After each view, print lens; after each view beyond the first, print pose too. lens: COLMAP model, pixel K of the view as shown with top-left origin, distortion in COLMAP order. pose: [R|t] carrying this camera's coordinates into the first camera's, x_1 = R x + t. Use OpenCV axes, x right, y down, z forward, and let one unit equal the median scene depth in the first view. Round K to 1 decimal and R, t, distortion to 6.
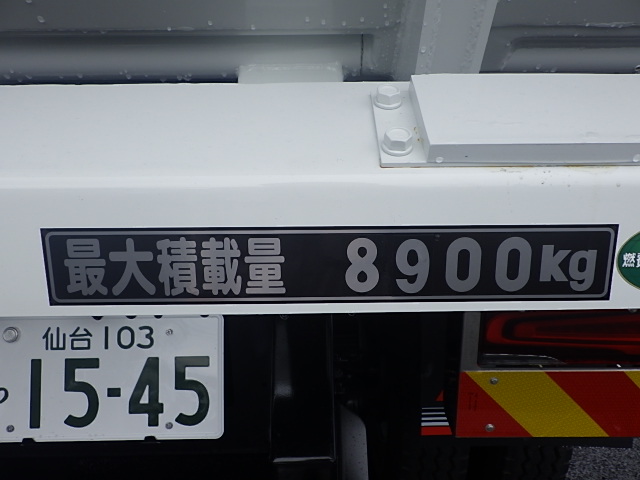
lens RADIAL K [[525.4, 0, 325.4], [0, 525.4, 241.3], [0, 0, 1]] dist [0.018438, 0.003682]
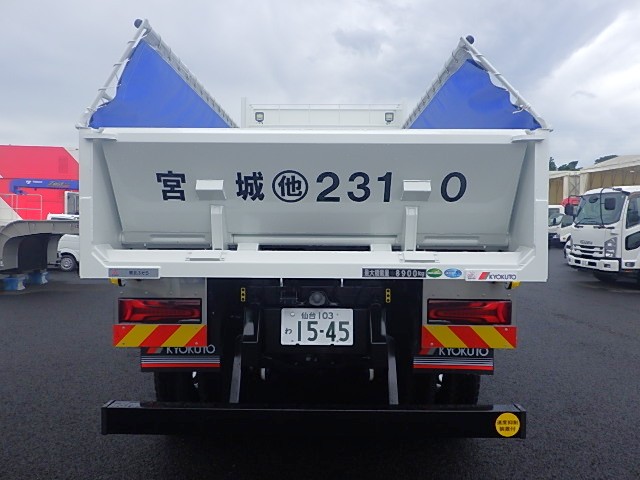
lens RADIAL K [[525.4, 0, 317.8], [0, 525.4, 242.8], [0, 0, 1]] dist [0.018438, 0.003682]
pose [[0.999278, 0.006527, -0.037431, -0.301212], [-0.014796, 0.974214, -0.225142, 0.497443], [0.034996, 0.225533, 0.973607, -2.480338]]
